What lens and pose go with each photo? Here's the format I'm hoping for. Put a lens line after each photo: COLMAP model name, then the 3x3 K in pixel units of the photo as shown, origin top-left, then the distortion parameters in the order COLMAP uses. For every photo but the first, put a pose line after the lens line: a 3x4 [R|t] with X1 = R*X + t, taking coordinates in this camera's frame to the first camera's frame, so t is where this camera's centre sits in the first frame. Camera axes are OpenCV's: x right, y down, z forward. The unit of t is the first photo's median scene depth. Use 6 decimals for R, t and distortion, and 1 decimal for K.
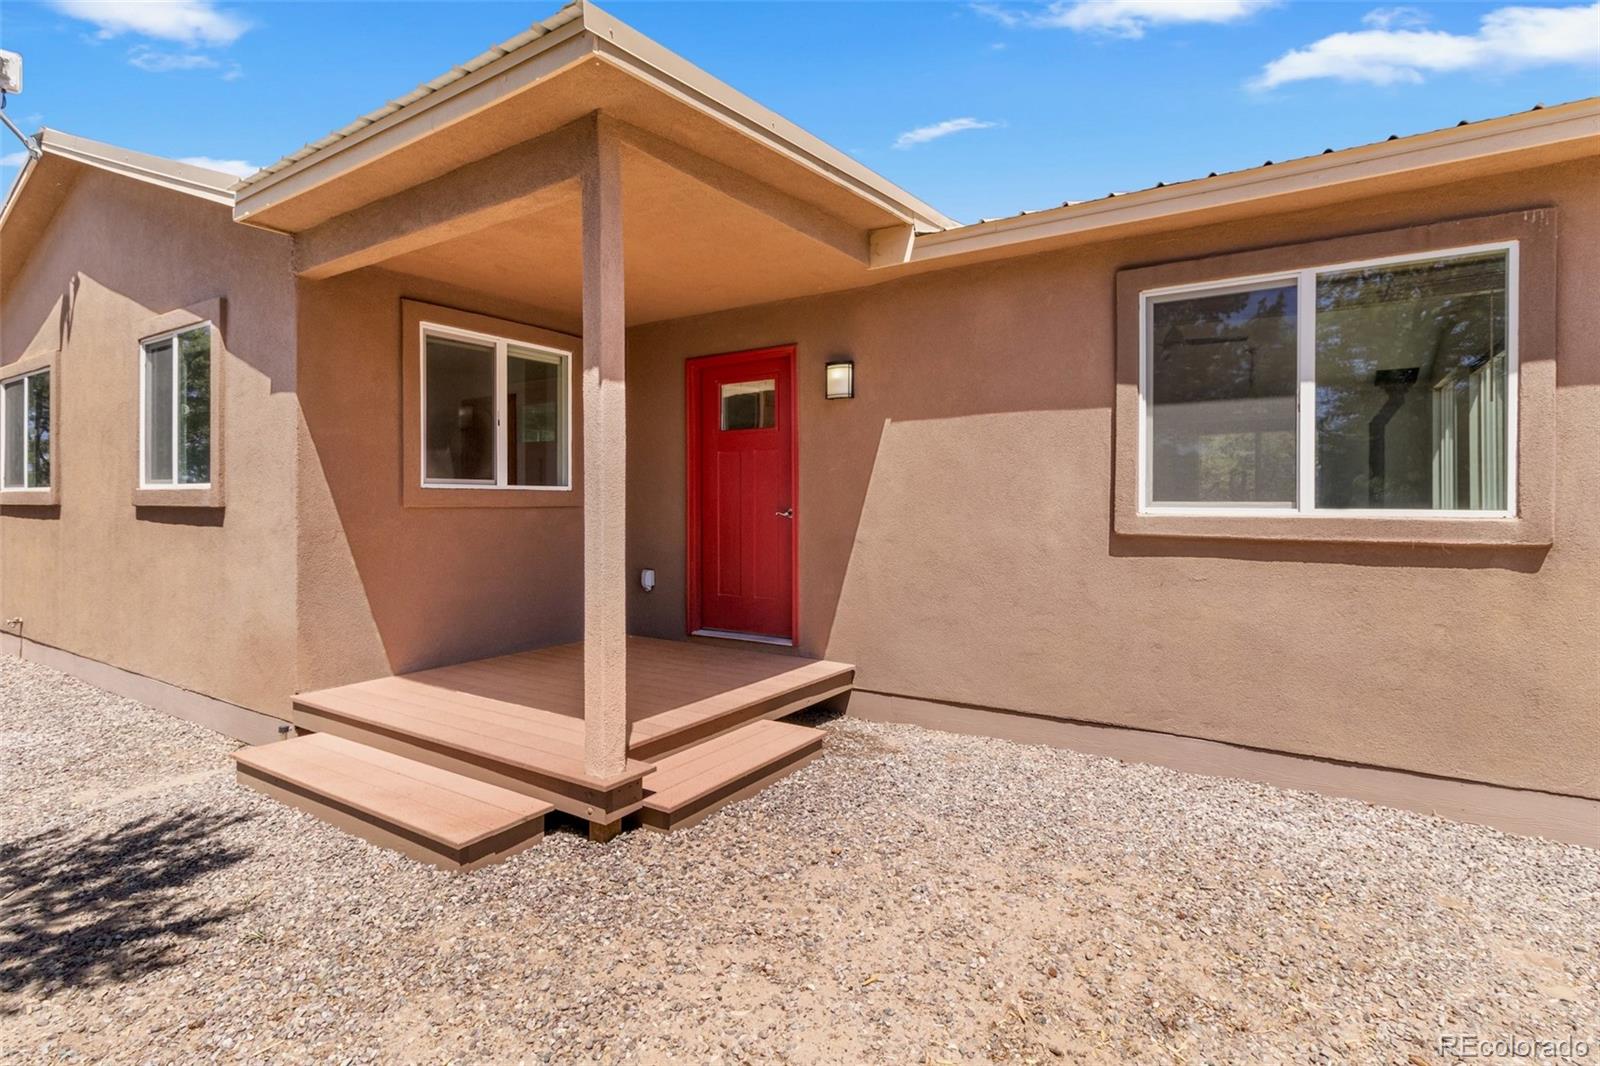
lens RADIAL K [[767.2, 0, 802.0], [0, 767.2, 492.0], [0, 0, 1]] dist [0.001258, 0.000361]
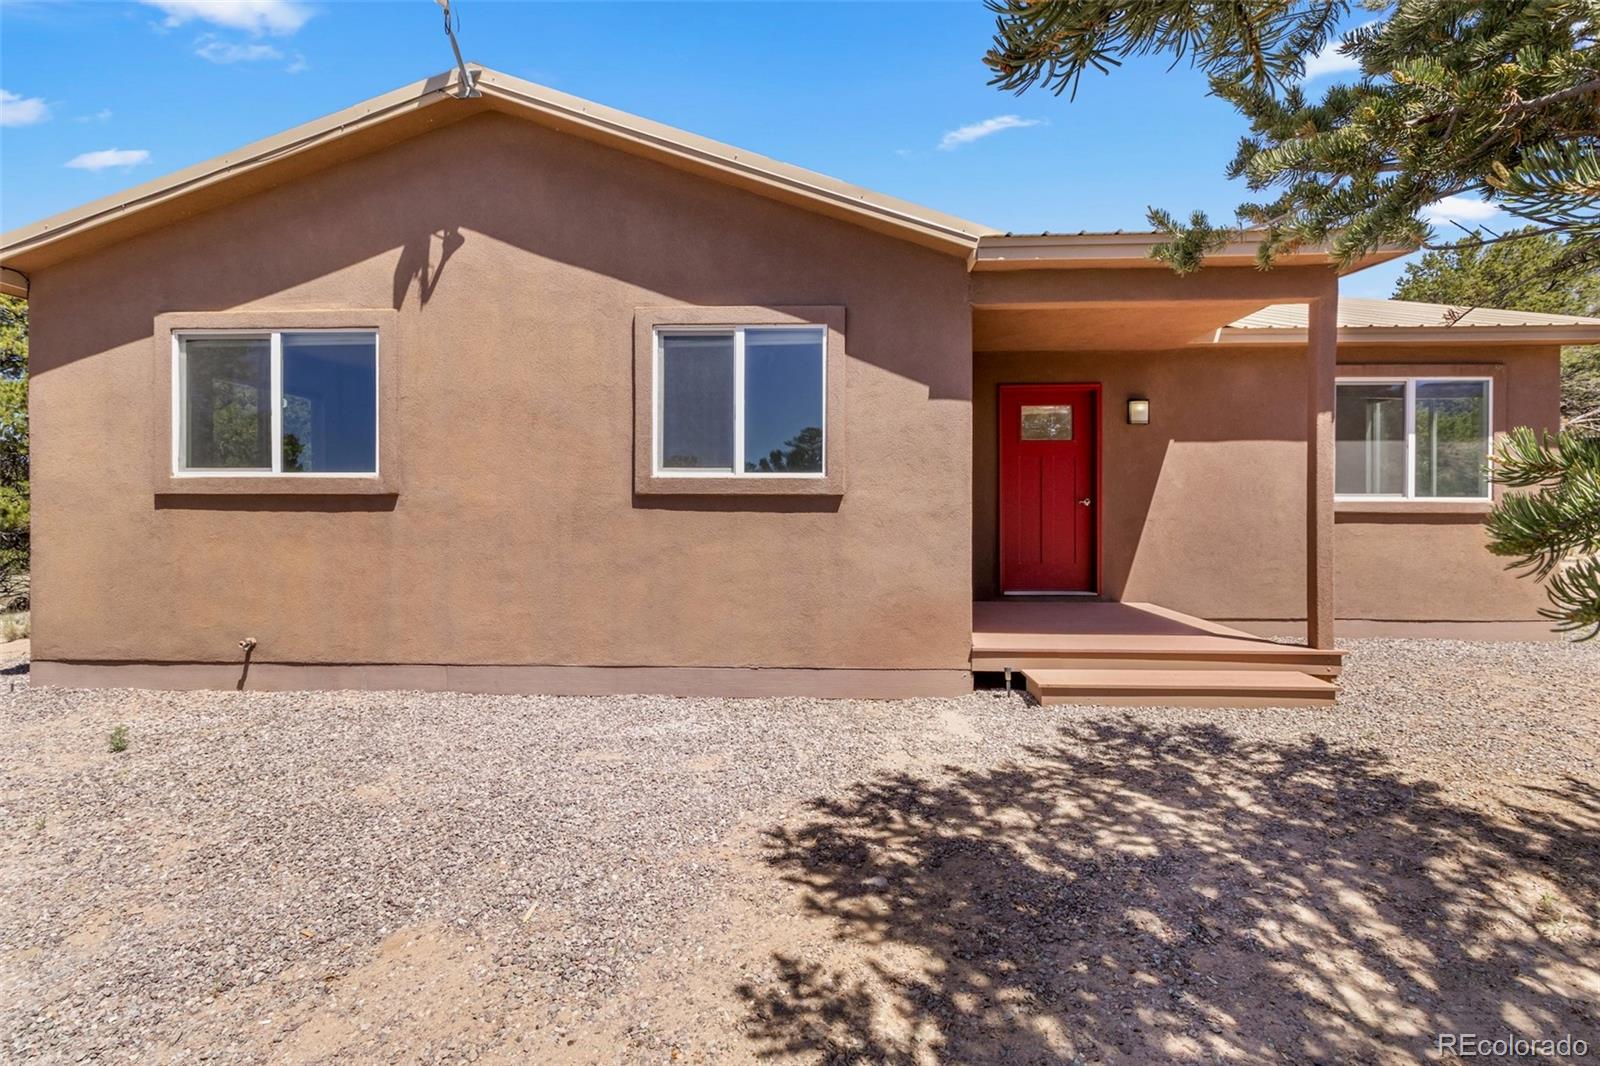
lens RADIAL K [[743.5, 0, 801.3], [0, 743.5, 493.9], [0, 0, 1]] dist [0.000119, -0.000059]
pose [[0.865792, 0.005560, 0.500373, -1.330825], [-0.007767, 0.999967, 0.002329, 0.016494], [-0.500344, -0.005903, 0.865807, 0.089440]]
